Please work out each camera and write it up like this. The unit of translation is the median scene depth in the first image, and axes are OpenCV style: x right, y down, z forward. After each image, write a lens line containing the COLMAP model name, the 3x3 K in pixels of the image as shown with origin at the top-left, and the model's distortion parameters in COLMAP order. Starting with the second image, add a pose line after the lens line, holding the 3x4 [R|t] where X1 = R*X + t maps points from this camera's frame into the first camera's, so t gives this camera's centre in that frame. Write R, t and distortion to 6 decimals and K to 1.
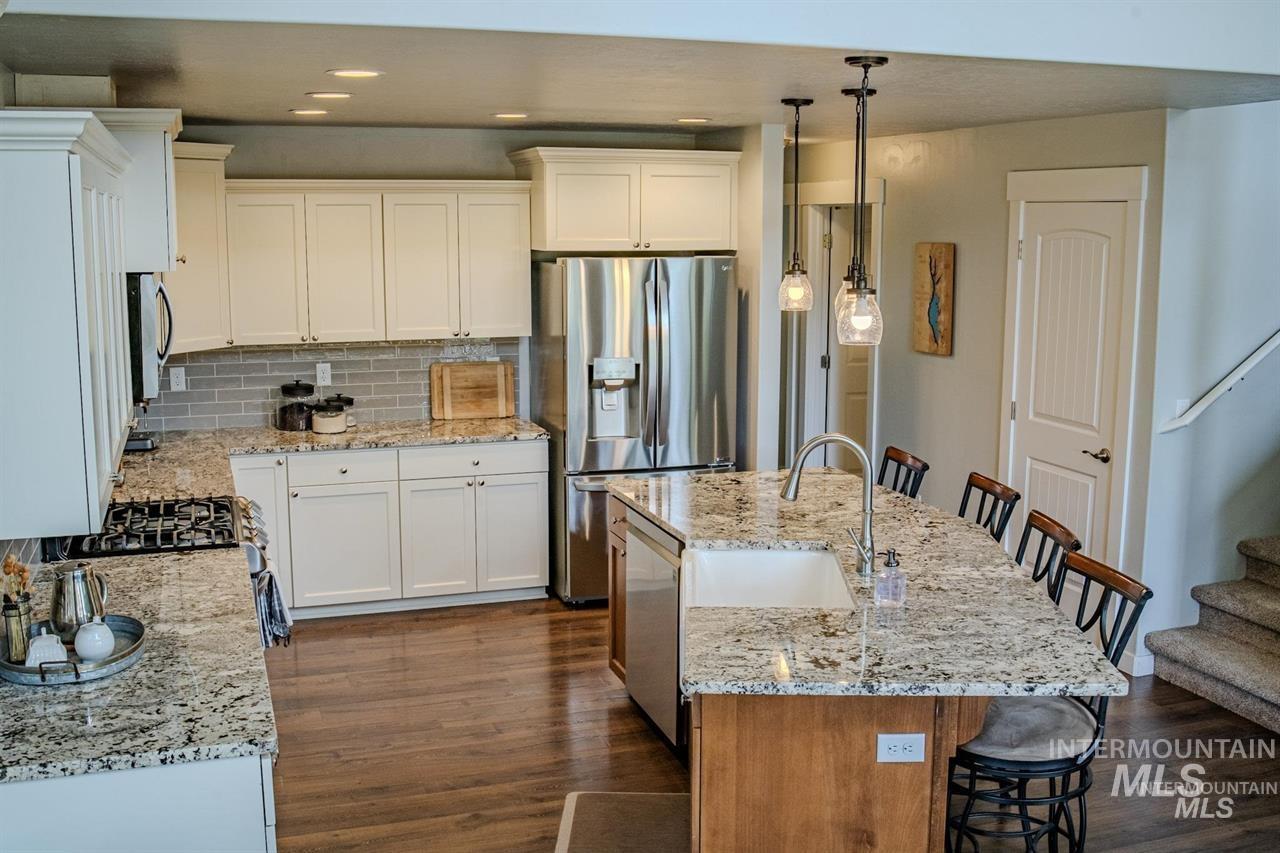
lens RADIAL K [[1324.5, 0, 640.7], [0, 1324.5, 422.8], [0, 0, 1]] dist [-0.089977, 0.000000]
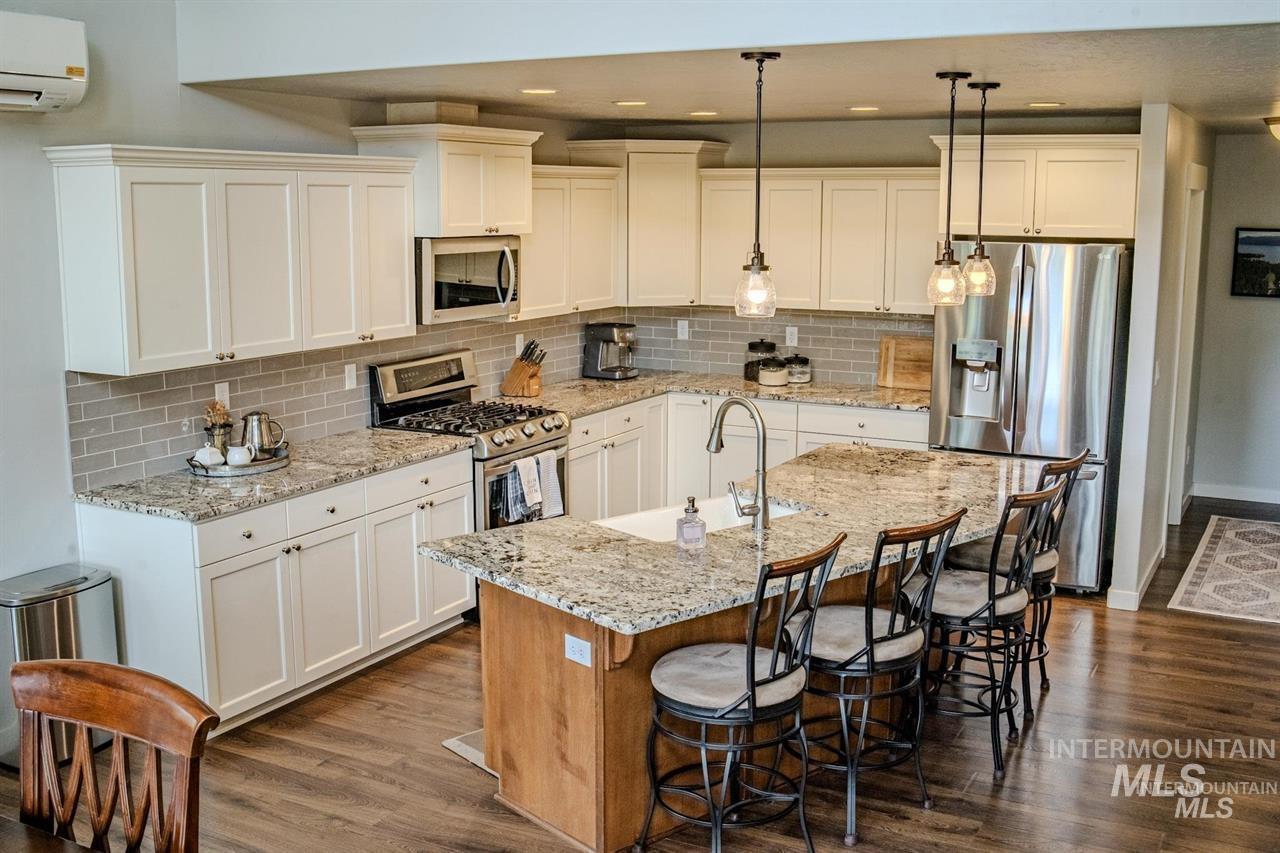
lens RADIAL K [[1324.5, 0, 639.8], [0, 1324.5, 422.3], [0, 0, 1]] dist [-0.089977, 0.000000]
pose [[0.671323, 0.121668, -0.731111, 0.557171], [-0.114883, 0.991594, 0.059528, -0.016277], [0.732208, 0.044030, 0.679657, 0.118140]]
